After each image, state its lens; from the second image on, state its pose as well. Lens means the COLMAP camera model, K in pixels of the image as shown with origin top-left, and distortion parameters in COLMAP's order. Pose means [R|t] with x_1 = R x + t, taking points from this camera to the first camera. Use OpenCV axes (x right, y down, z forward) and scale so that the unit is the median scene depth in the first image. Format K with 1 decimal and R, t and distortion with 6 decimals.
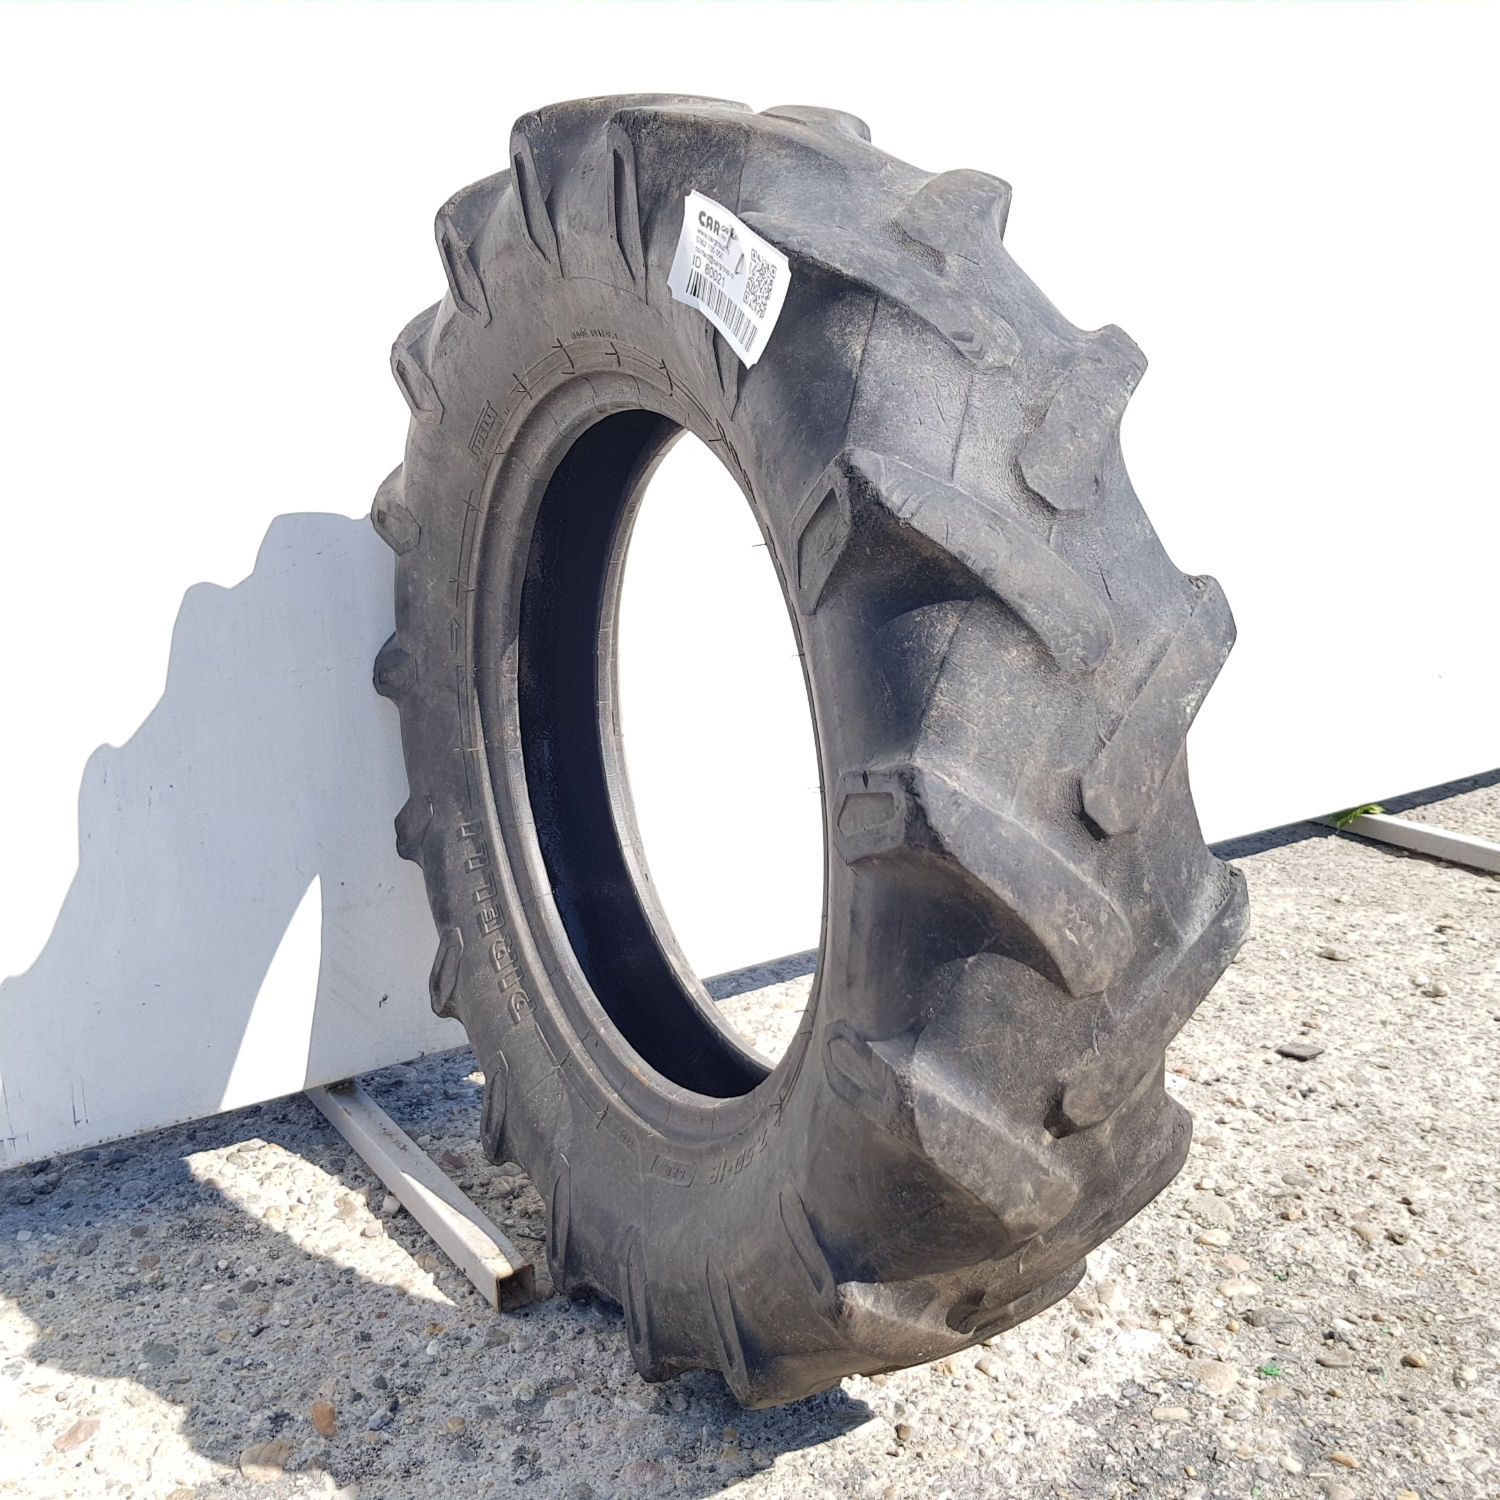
lens RADIAL K [[1601.0, 0, 735.1], [0, 1601.0, 754.5], [0, 0, 1]] dist [0.016673, 0.000000]
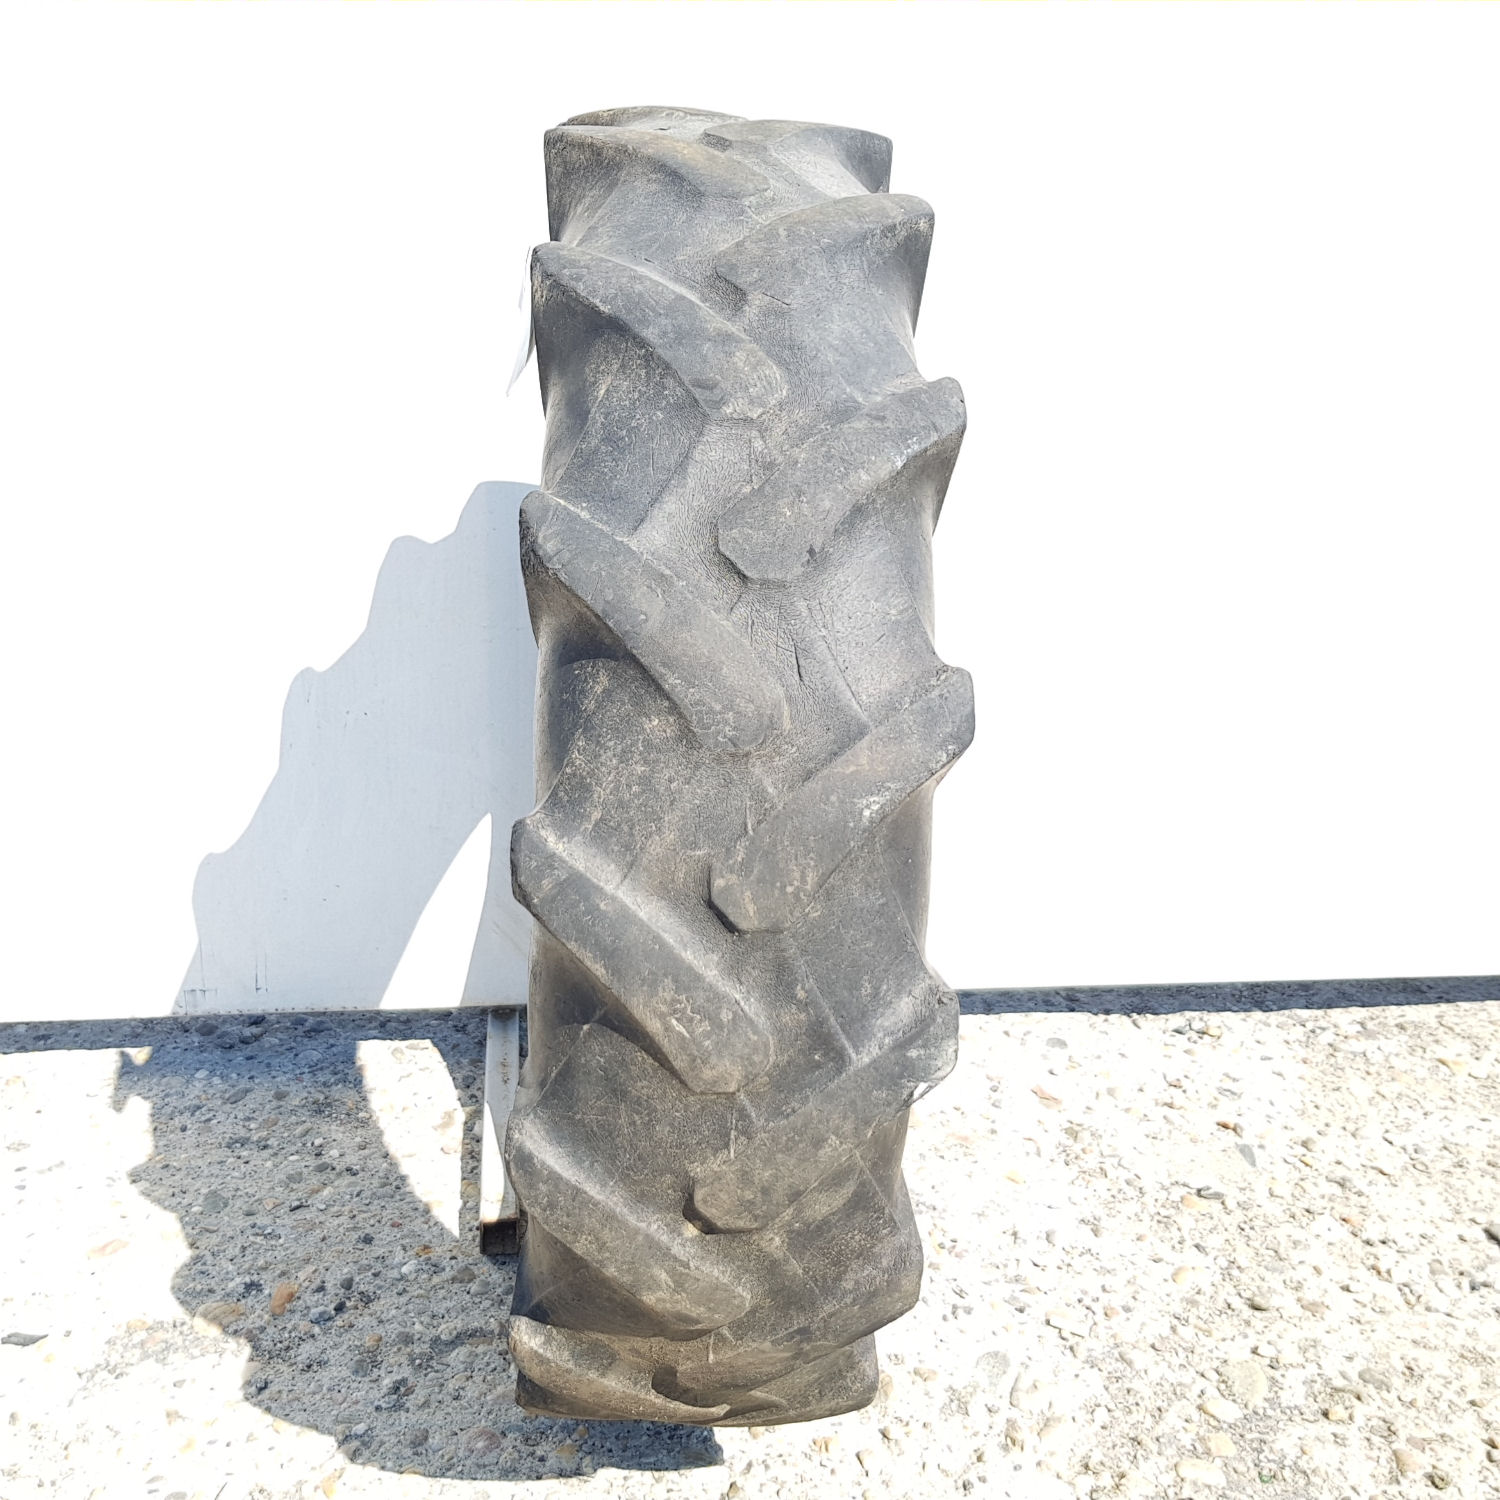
lens RADIAL K [[1601.0, 0, 739.0], [0, 1601.0, 737.0], [0, 0, 1]] dist [0.016673, 0.000000]
pose [[0.903727, 0.161165, -0.396615, 0.532748], [-0.153614, 0.986816, 0.050968, -0.098684], [0.399600, 0.014865, 0.916569, 0.132185]]
